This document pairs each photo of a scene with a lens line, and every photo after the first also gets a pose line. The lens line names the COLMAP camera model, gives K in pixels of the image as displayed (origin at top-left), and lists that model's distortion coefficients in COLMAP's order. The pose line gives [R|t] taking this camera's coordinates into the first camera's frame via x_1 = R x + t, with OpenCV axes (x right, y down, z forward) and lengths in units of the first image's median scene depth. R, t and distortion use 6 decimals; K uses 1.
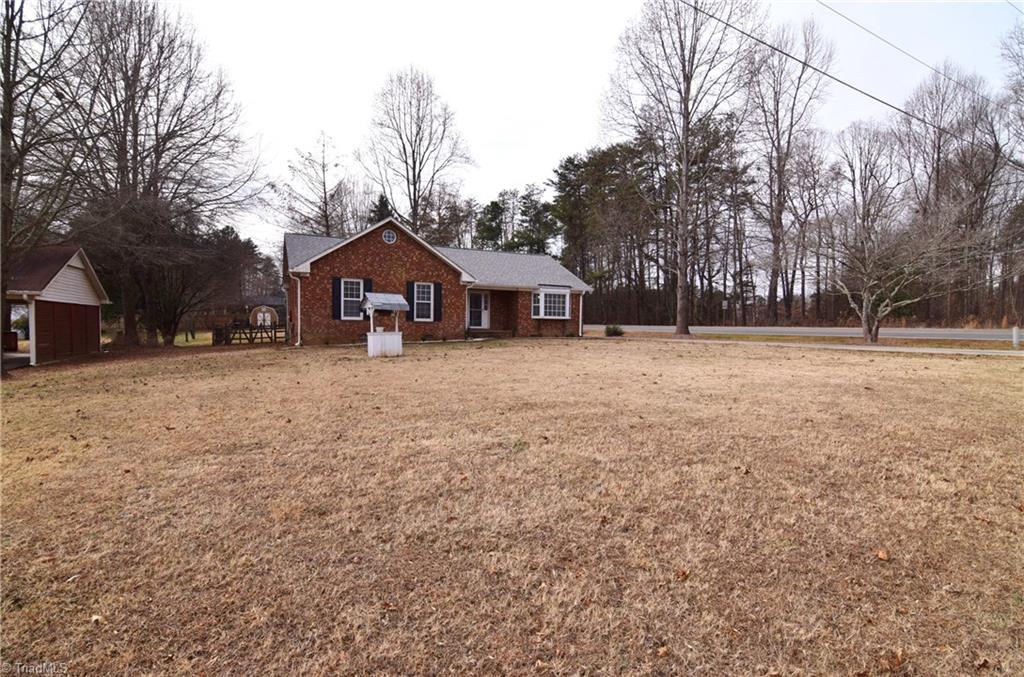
lens RADIAL K [[505.1, 0, 509.8], [0, 505.1, 349.8], [0, 0, 1]] dist [-0.001856, -0.000251]
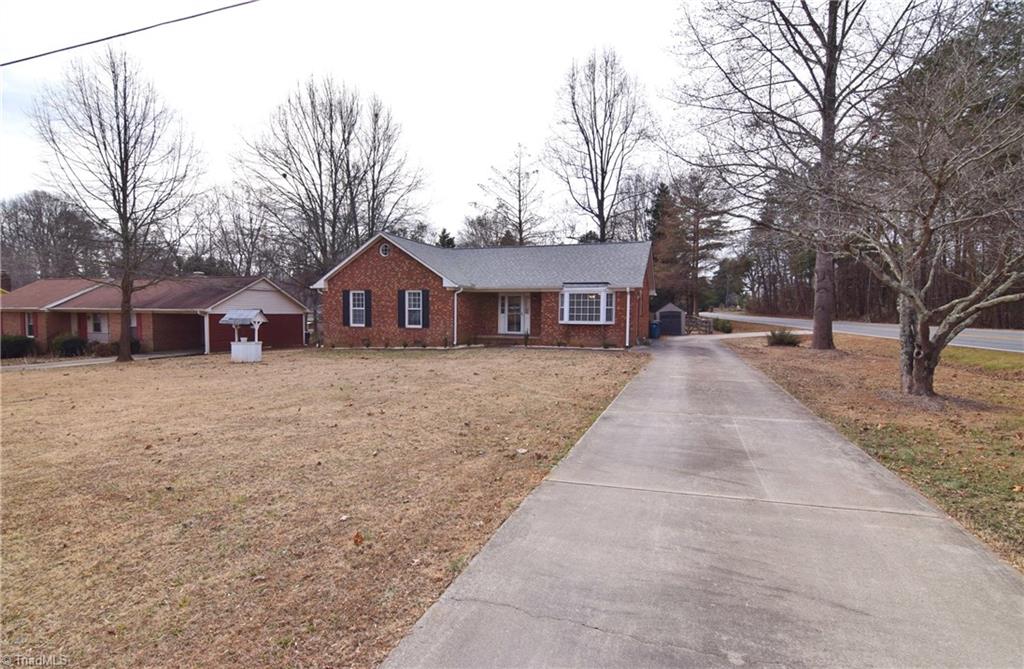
lens RADIAL K [[507.3, 0, 510.4], [0, 507.3, 343.7], [0, 0, 1]] dist [-0.011534, -0.000204]
pose [[0.703255, 0.035186, -0.710067, 0.594462], [-0.031797, 0.999332, 0.018028, -0.041152], [0.710226, 0.009899, 0.703904, 0.344016]]
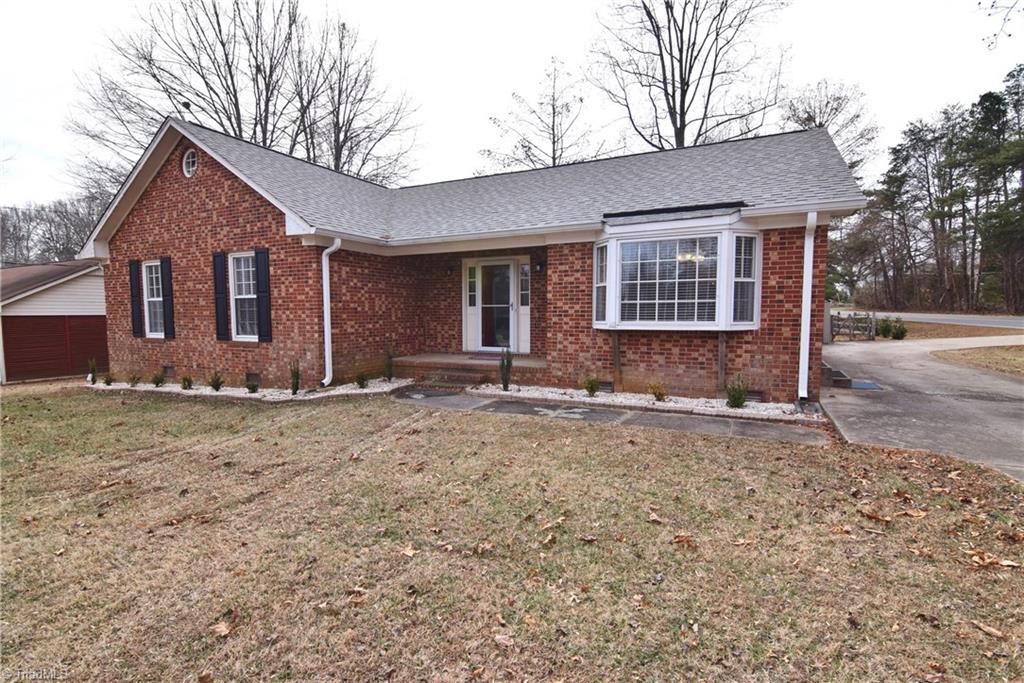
lens RADIAL K [[497.1, 0, 508.4], [0, 497.1, 352.3], [0, 0, 1]] dist [-0.003592, -0.013032]
pose [[0.606738, 0.046405, -0.793546, 0.258232], [-0.024043, 0.998909, 0.040030, -0.058673], [0.794538, -0.005209, 0.607192, 0.772893]]
